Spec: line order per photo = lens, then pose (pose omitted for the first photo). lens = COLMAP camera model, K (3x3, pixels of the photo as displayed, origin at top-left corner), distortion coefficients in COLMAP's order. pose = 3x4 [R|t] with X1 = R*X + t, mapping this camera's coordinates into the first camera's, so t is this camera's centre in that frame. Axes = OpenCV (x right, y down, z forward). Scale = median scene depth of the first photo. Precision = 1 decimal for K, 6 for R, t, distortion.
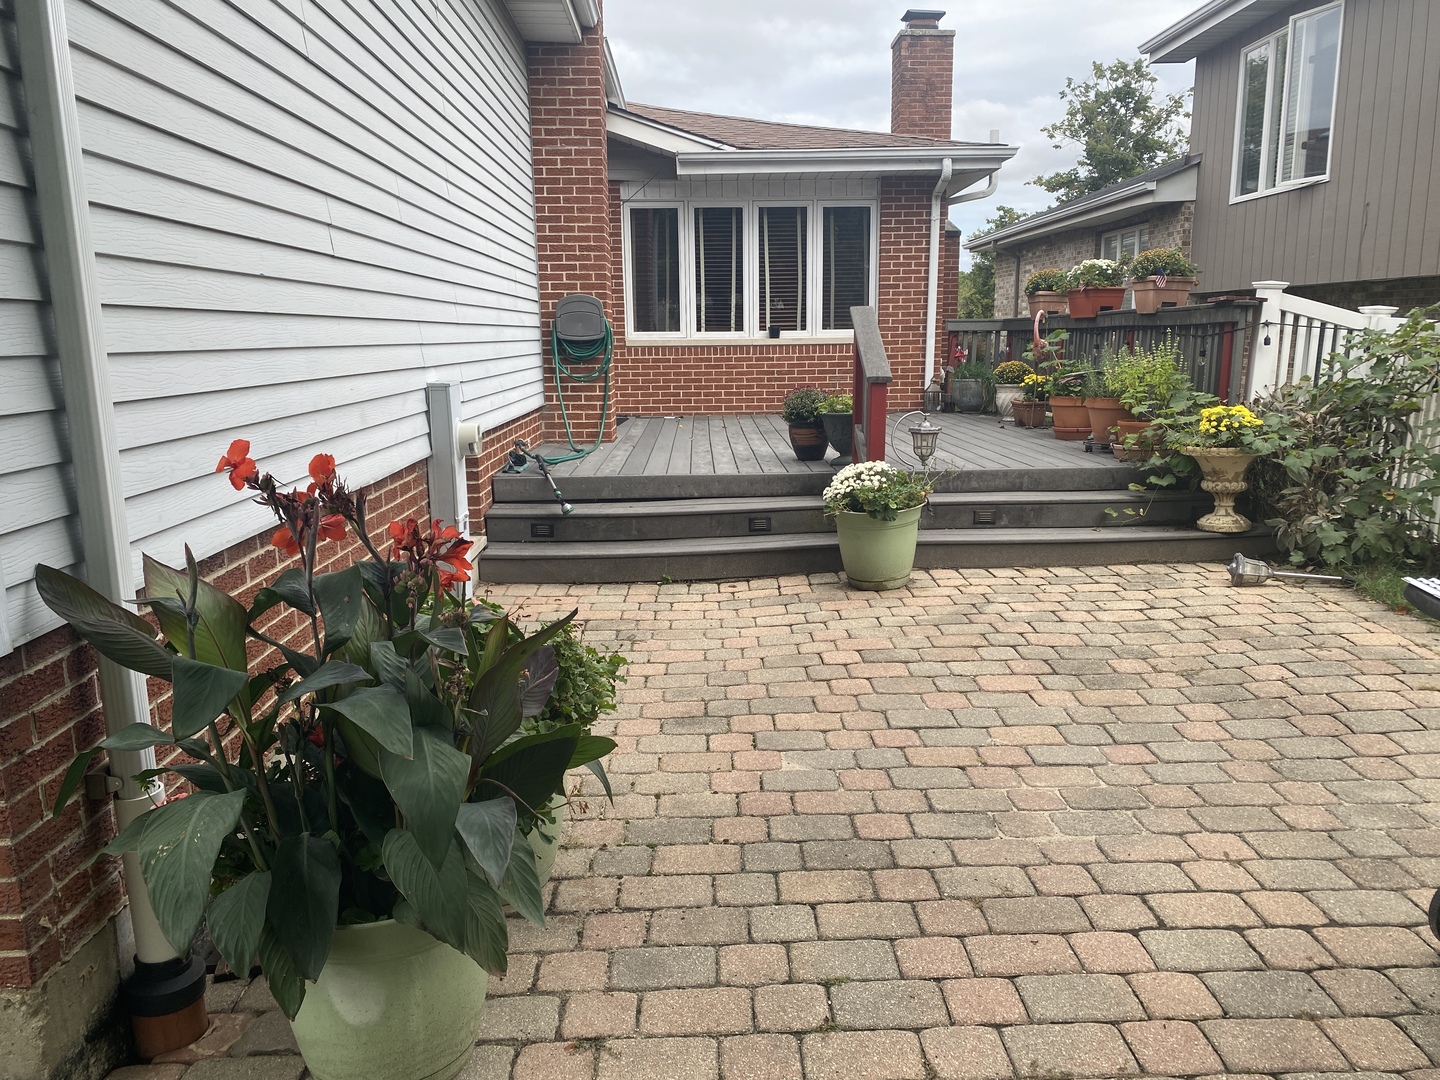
lens RADIAL K [[1097.8, 0, 726.1], [0, 1097.8, 557.6], [0, 0, 1]] dist [0.052957, -0.067023]
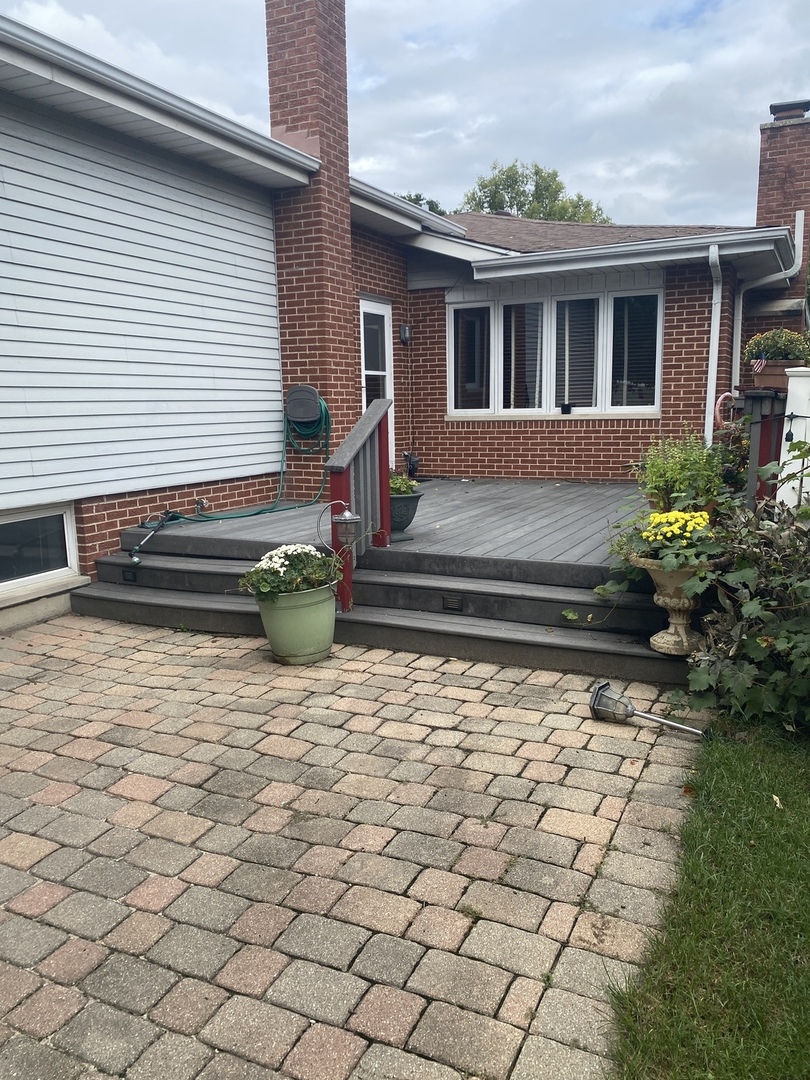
lens RADIAL K [[823.3, 0, 397.5], [0, 823.3, 552.6], [0, 0, 1]] dist [0.052957, -0.067023]
pose [[0.879017, 0.082008, -0.469685, 0.415693], [-0.088178, 0.996065, 0.008890, -0.066095], [0.468566, 0.033601, 0.882789, 0.224575]]
